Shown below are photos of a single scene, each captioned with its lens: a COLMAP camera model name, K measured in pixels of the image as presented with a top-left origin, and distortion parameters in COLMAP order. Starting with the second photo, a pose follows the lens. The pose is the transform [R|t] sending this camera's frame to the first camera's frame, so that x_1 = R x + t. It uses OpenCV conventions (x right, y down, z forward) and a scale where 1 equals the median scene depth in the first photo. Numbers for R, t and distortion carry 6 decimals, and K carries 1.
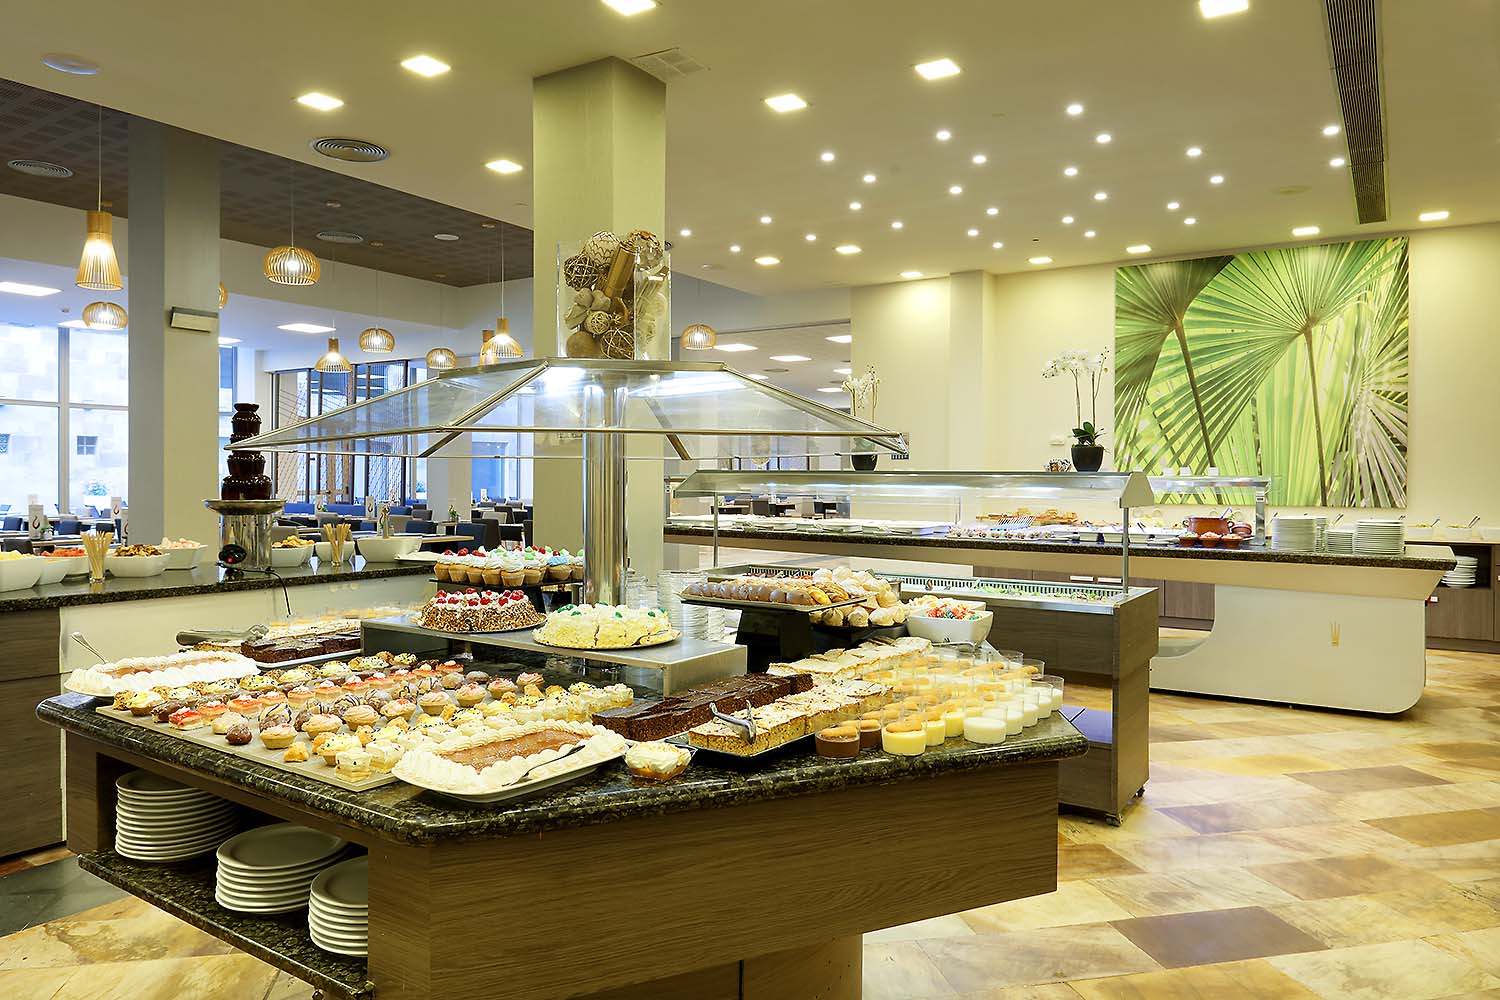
lens RADIAL K [[1003.8, 0, 750.9], [0, 1003.8, 491.8], [0, 0, 1]] dist [-0.004866, -0.001346]
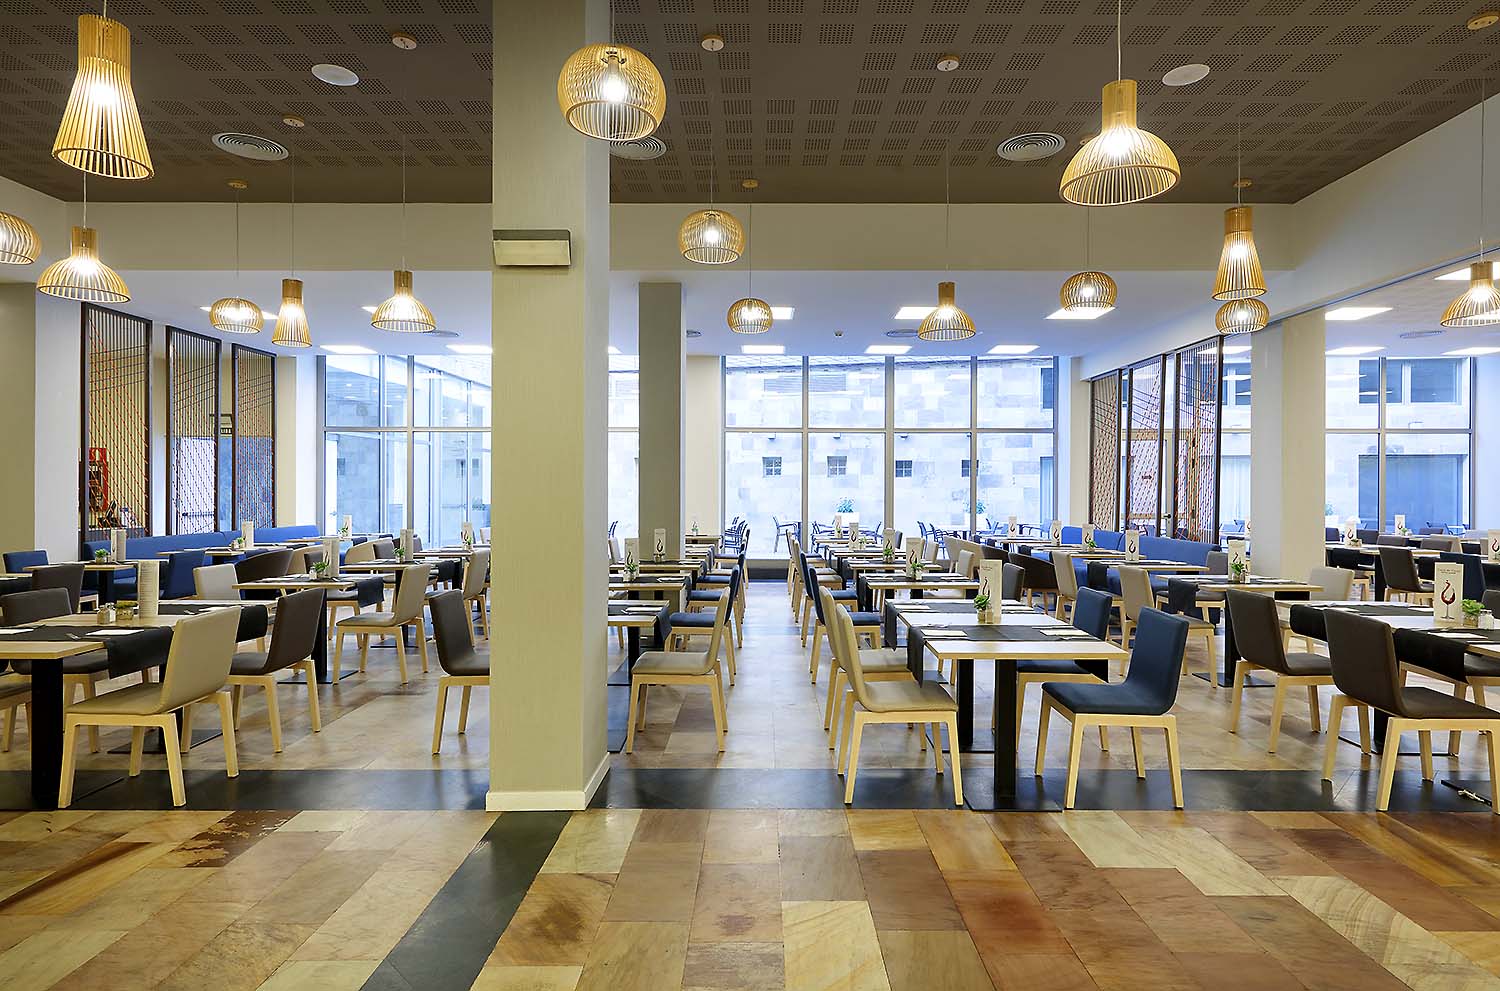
lens RADIAL K [[806.6, 0, 750.6], [0, 806.6, 496.3], [0, 0, 1]] dist [0.002543, 0.000264]
pose [[0.538042, 0.003811, -0.842909, -0.043144], [-0.010889, 0.999938, -0.002429, -0.014087], [0.842847, 0.010485, 0.538050, 0.417837]]
